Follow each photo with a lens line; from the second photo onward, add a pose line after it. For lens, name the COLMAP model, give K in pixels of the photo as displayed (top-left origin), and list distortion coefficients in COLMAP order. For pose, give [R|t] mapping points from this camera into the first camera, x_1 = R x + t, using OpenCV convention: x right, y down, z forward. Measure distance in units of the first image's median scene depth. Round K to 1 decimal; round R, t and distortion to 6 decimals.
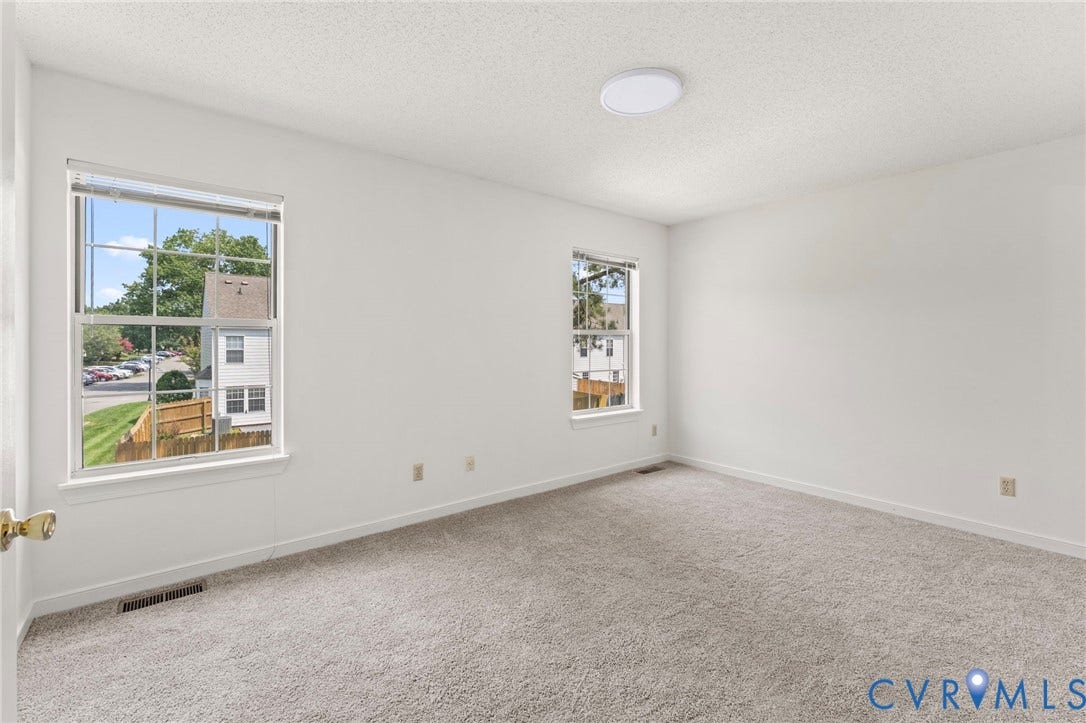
lens RADIAL K [[472.3, 0, 531.0], [0, 472.3, 343.6], [0, 0, 1]] dist [0.000289, -0.000025]
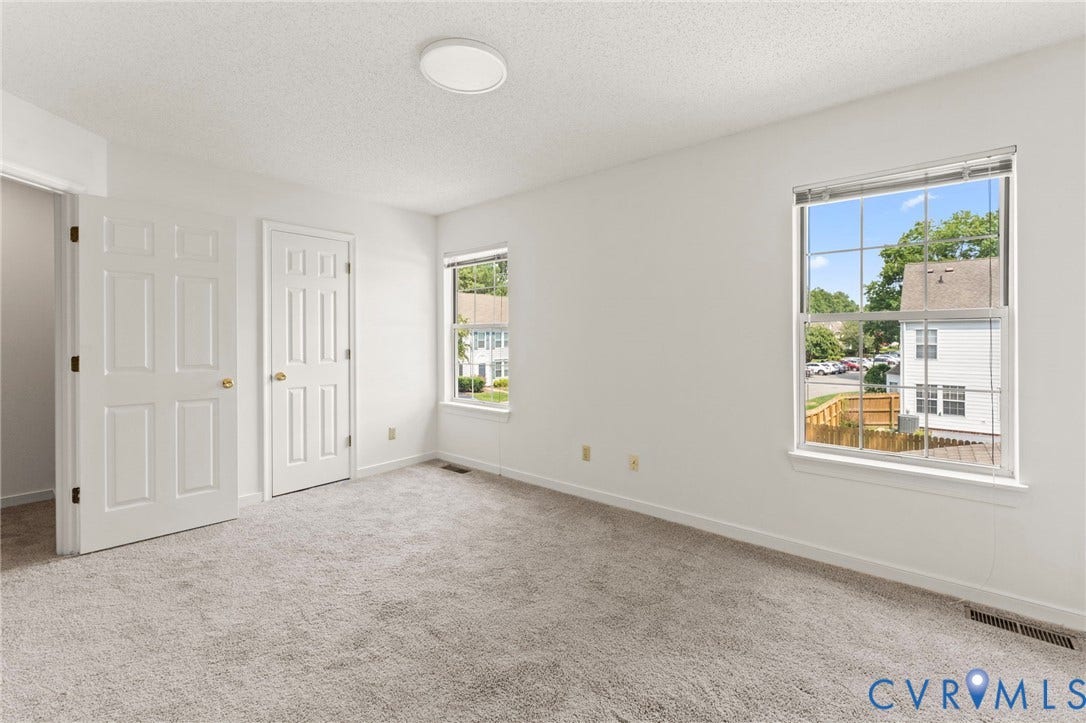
lens RADIAL K [[461.1, 0, 539.8], [0, 461.1, 325.9], [0, 0, 1]] dist [-0.000487, -0.000082]
pose [[0.201125, -0.029125, -0.979133, 0.100389], [0.003649, 0.999573, -0.028984, 0.000343], [0.979559, 0.002256, 0.201145, 0.082793]]
